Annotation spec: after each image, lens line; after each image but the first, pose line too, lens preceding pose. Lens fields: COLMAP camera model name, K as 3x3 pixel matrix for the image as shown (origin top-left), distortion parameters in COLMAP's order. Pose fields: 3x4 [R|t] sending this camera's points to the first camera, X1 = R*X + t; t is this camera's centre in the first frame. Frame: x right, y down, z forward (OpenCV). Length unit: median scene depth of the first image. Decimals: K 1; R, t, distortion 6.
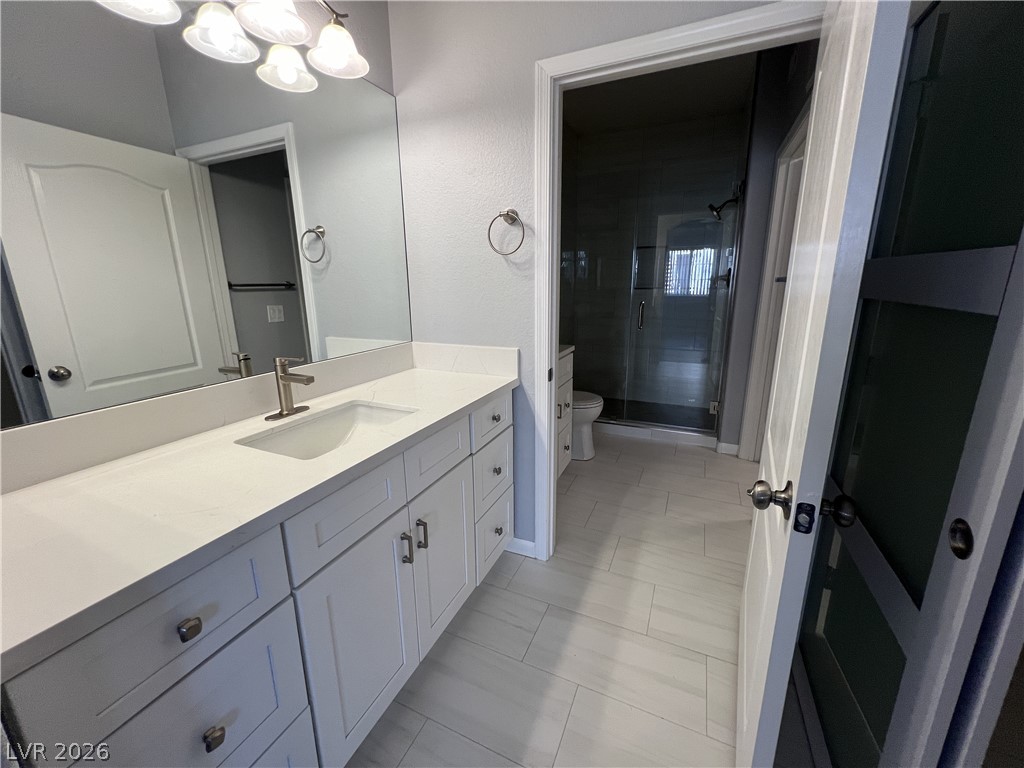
lens RADIAL K [[410.8, 0, 510.8], [0, 410.8, 379.3], [0, 0, 1]] dist [-0.001722, 0.000047]
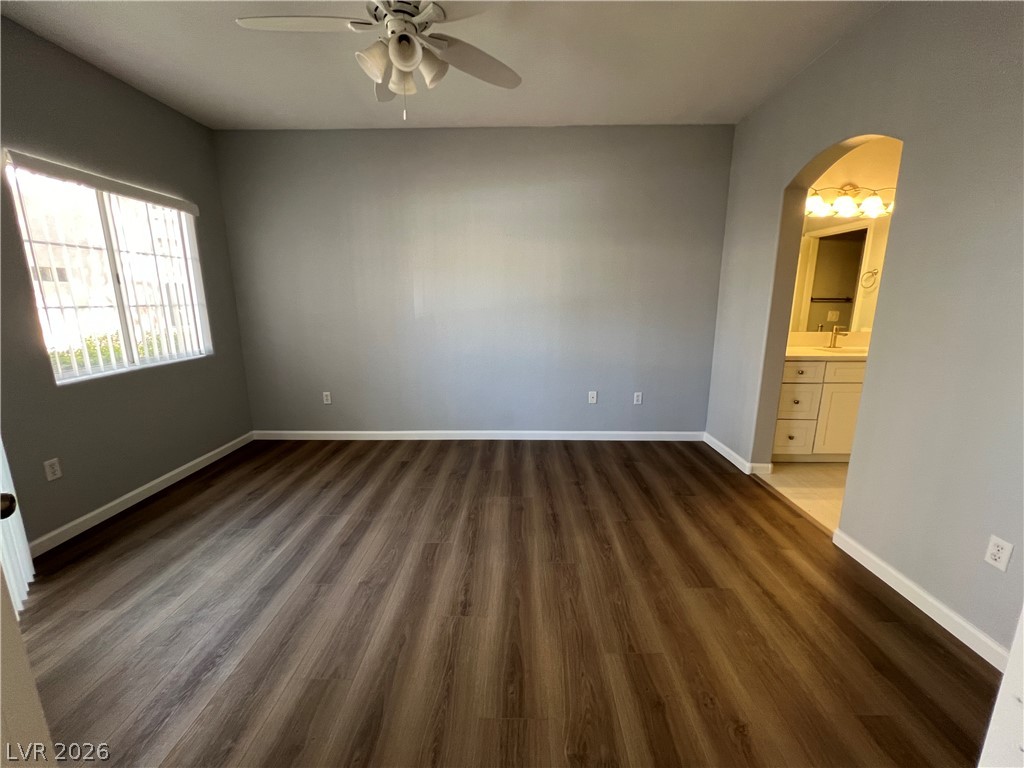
lens RADIAL K [[410.1, 0, 507.6], [0, 410.1, 382.6], [0, 0, 1]] dist [-0.002325, 0.000677]
pose [[0.393635, 0.195624, -0.898211, 0.675759], [-0.215442, 0.969514, 0.116737, 0.286590], [0.893664, 0.147560, 0.423781, -1.262966]]
